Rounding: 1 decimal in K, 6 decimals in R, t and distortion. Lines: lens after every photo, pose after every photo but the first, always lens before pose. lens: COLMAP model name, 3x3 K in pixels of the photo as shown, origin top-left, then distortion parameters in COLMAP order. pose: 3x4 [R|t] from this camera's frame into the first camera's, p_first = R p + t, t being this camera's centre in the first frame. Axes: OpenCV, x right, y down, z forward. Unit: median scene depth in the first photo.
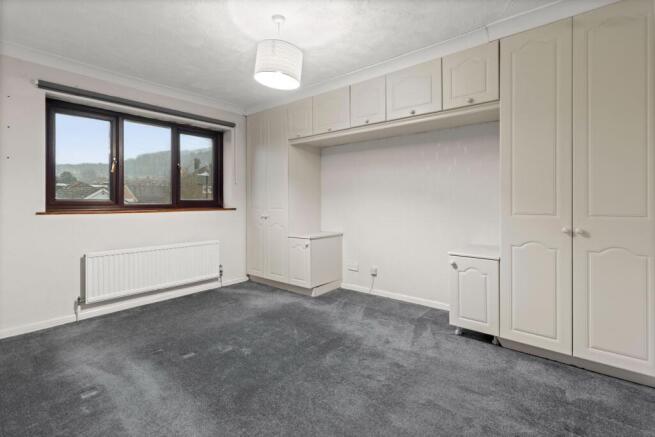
lens RADIAL K [[301.5, 0, 338.4], [0, 301.5, 205.2], [0, 0, 1]] dist [-0.000027, -0.000092]
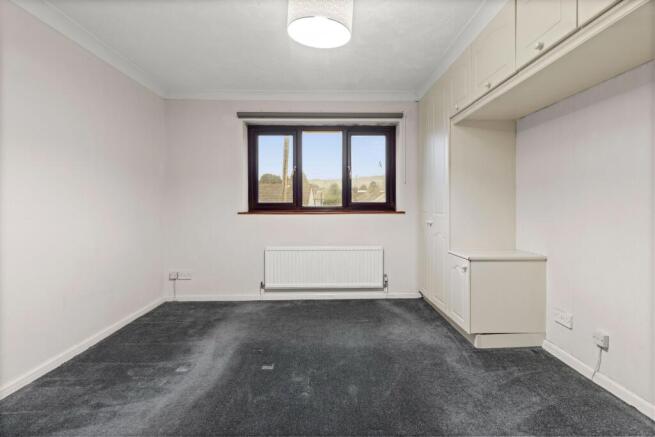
lens RADIAL K [[303.4, 0, 328.7], [0, 303.4, 208.9], [0, 0, 1]] dist [0.000430, -0.000160]
pose [[0.651780, 0.010597, -0.758334, 0.207142], [-0.006275, 0.999944, 0.008580, -0.004117], [0.758382, -0.000834, 0.651809, 0.320304]]
